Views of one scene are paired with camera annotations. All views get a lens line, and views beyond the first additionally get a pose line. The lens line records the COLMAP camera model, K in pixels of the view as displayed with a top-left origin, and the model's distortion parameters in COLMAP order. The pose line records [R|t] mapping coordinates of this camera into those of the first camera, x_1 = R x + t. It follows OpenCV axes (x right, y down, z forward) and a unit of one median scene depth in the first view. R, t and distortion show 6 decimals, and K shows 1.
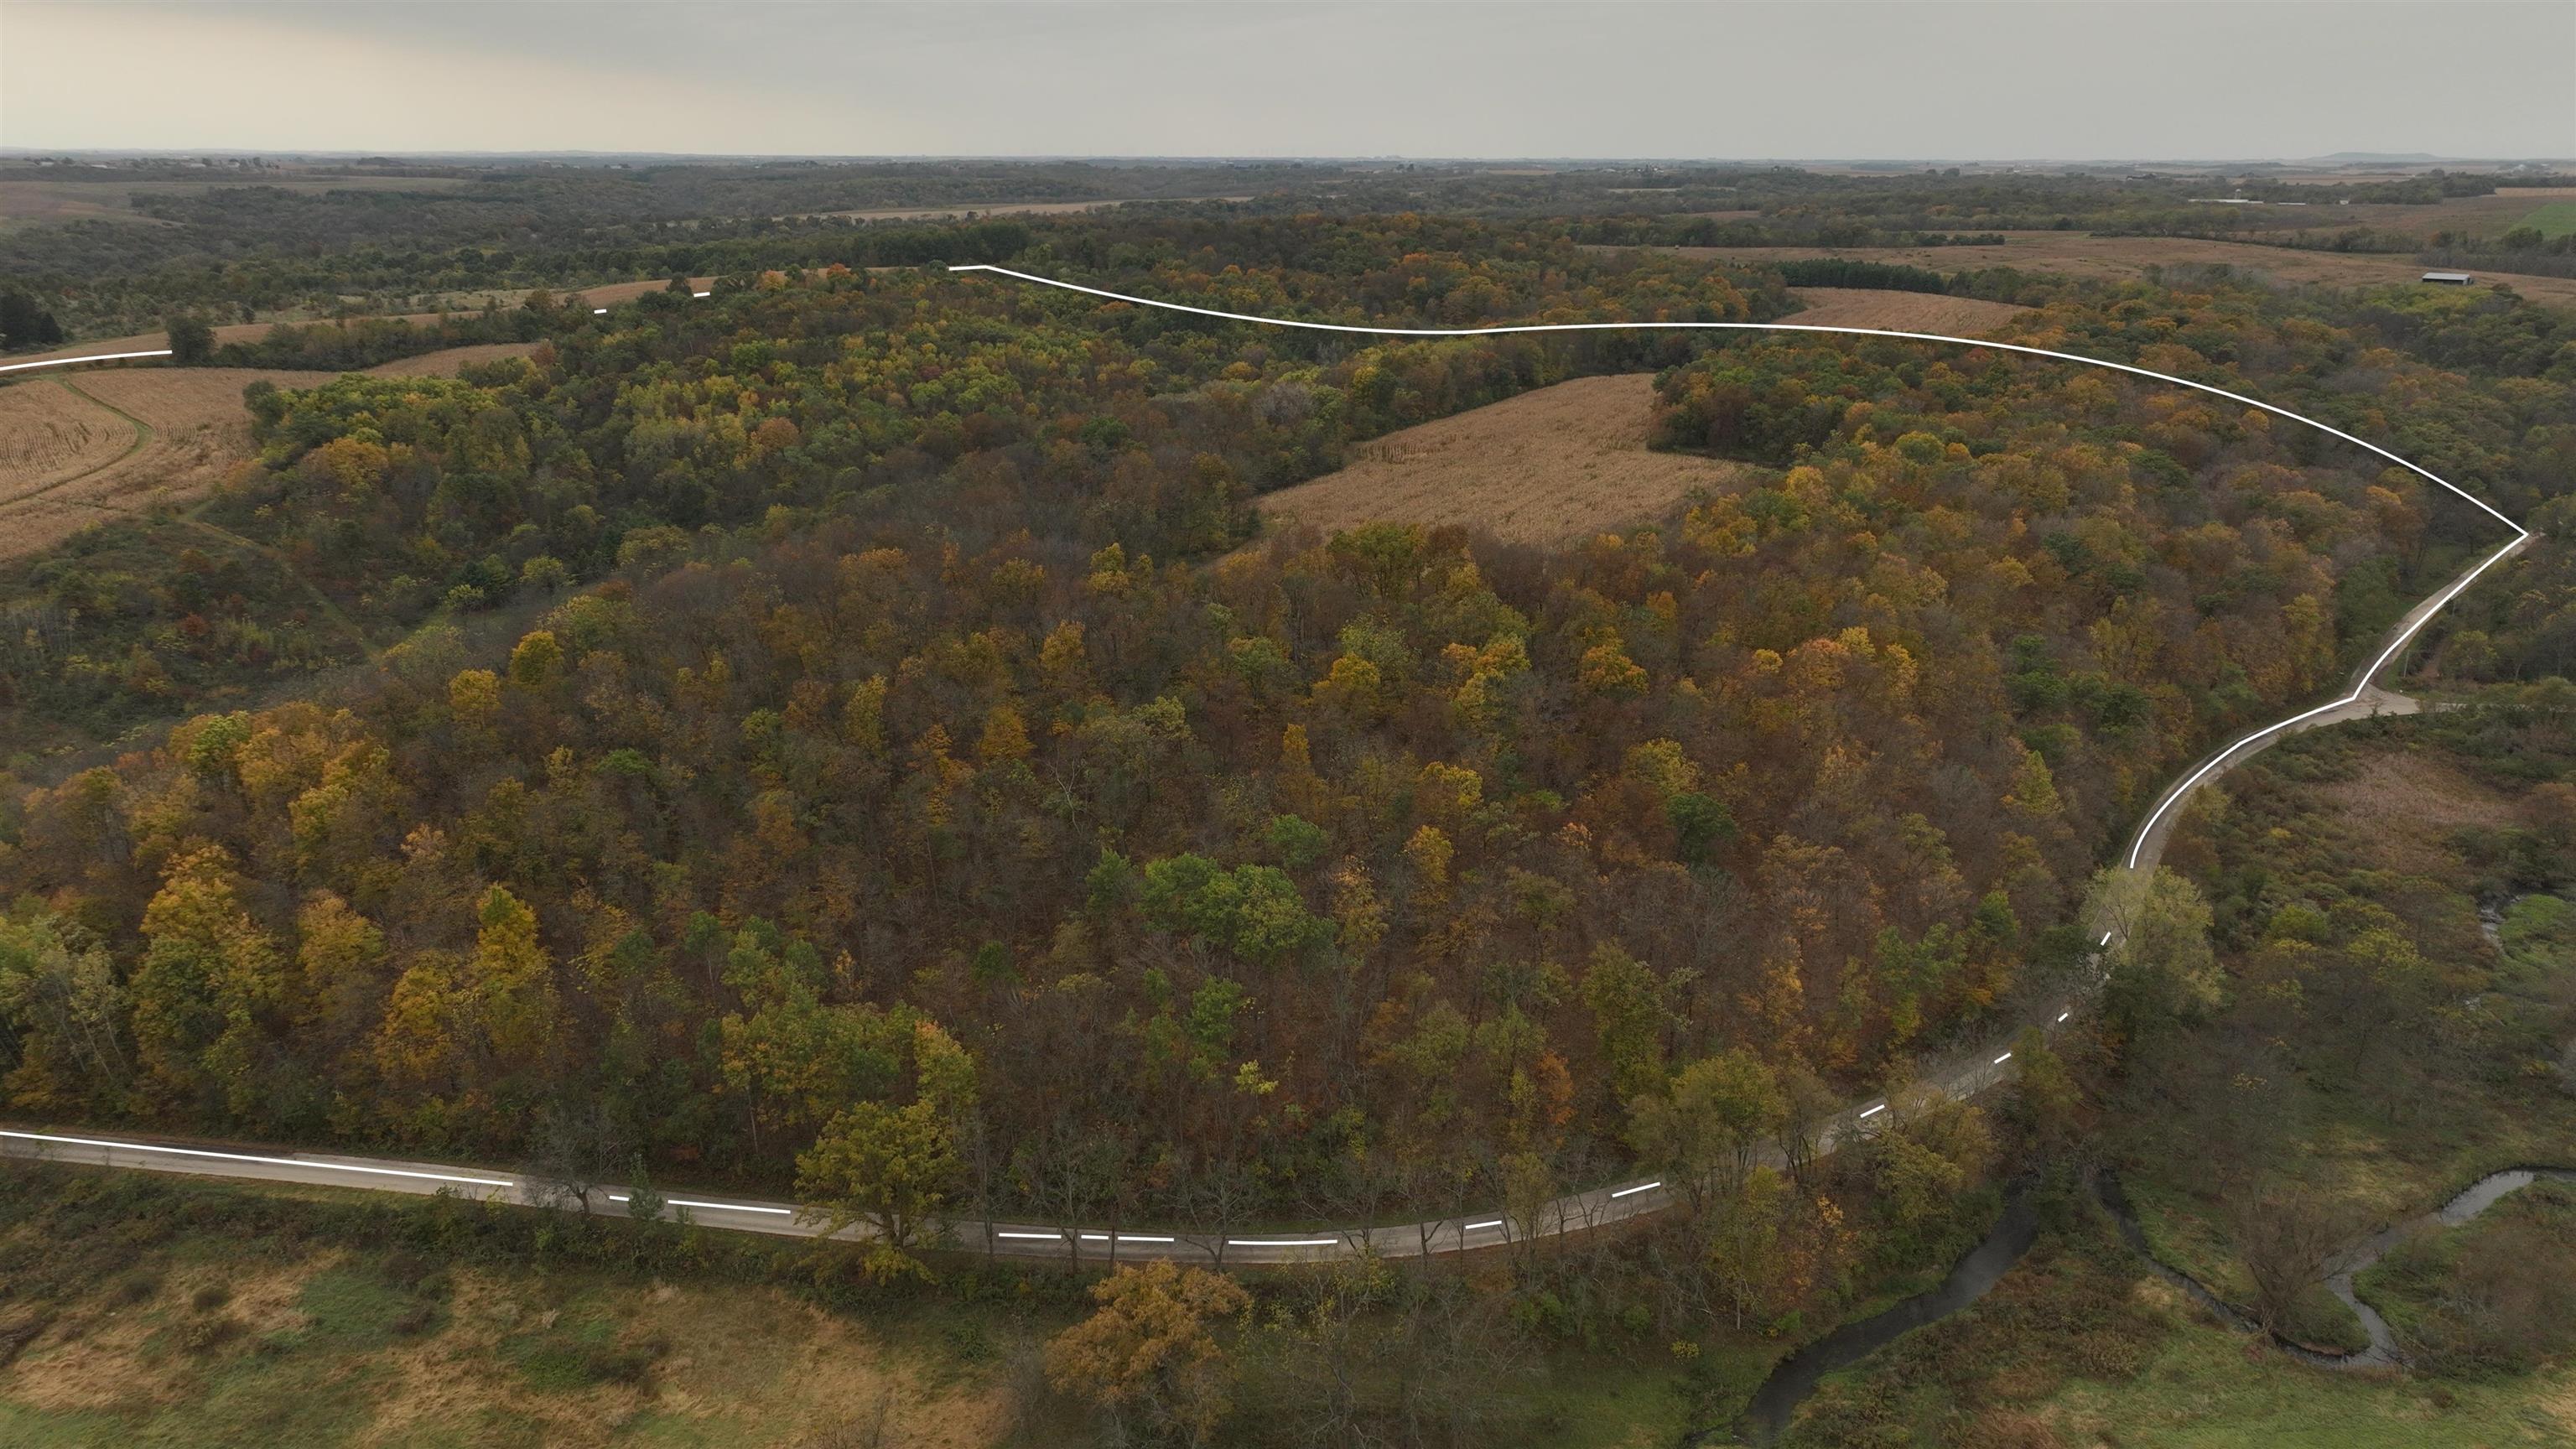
lens RADIAL K [[1811.9, 0, 1289.2], [0, 1811.9, 729.4], [0, 0, 1]] dist [-0.006316, 0.024374]
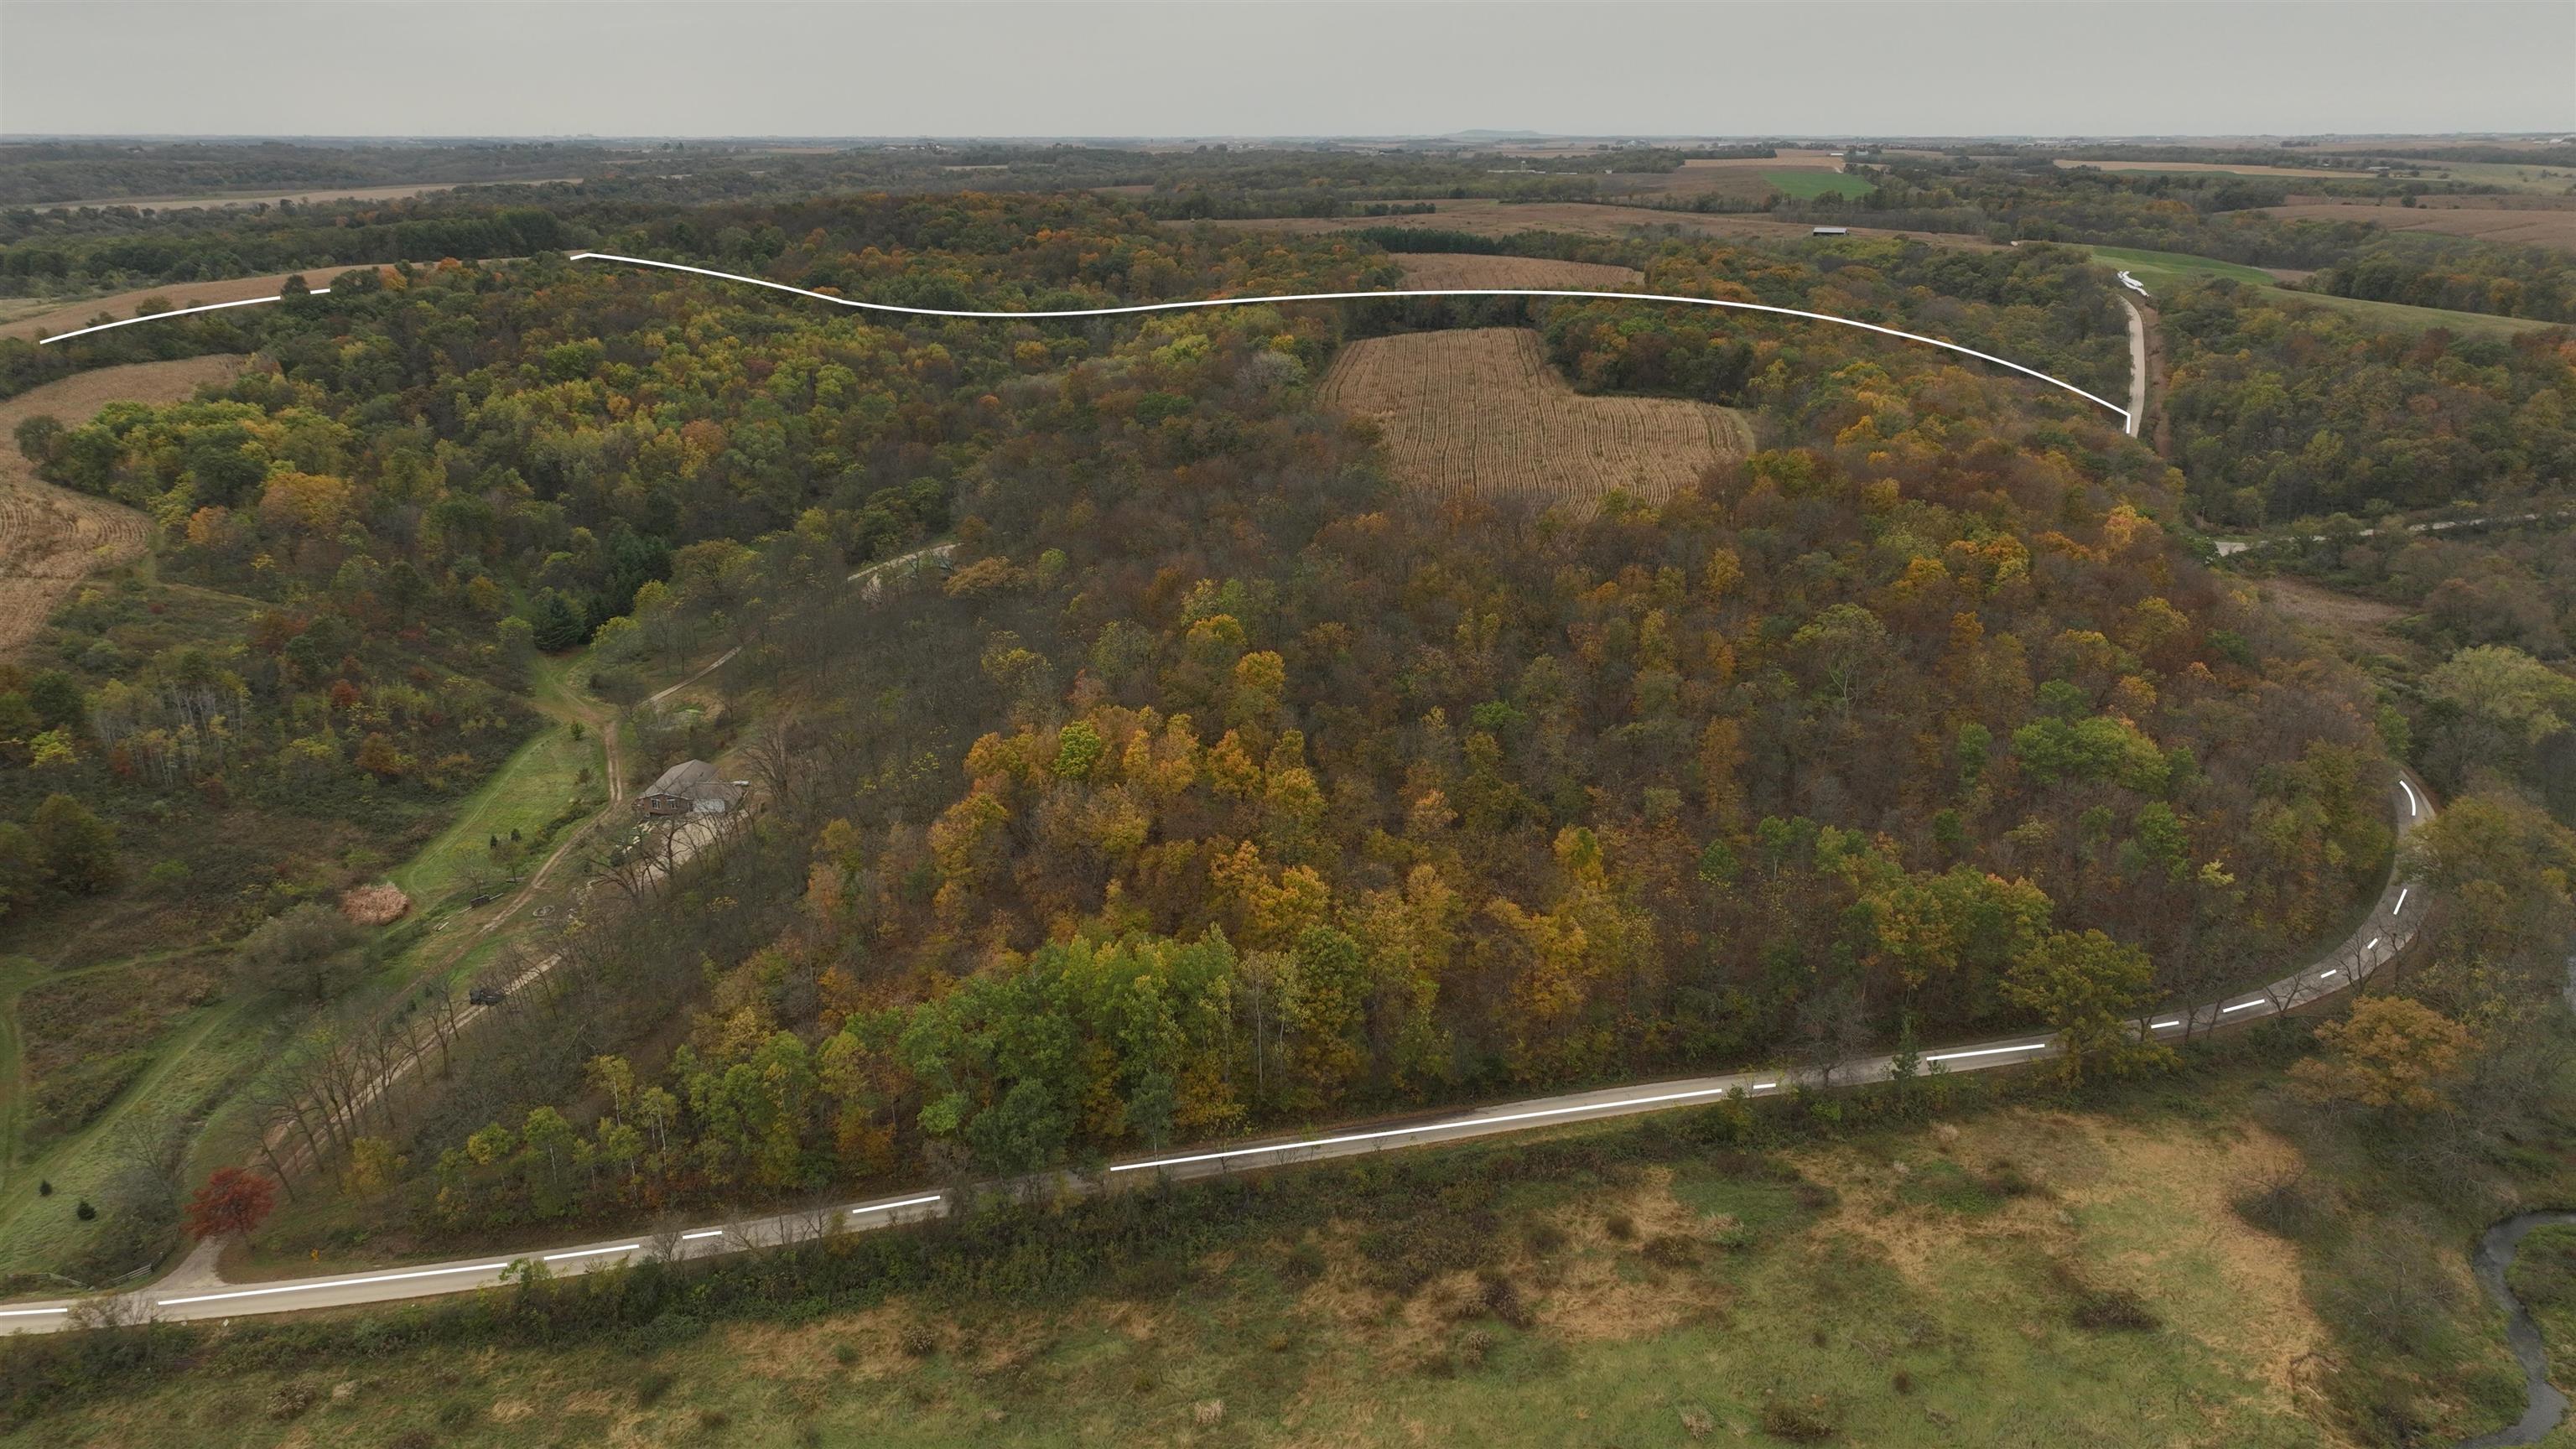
lens RADIAL K [[1811.9, 0, 1285.0], [0, 1811.9, 719.0], [0, 0, 1]] dist [-0.006316, 0.024374]
pose [[0.913967, -0.128169, 0.385016, -0.250937], [0.125810, 0.991556, 0.031429, -0.007949], [-0.385793, 0.019714, 0.922375, 0.021936]]
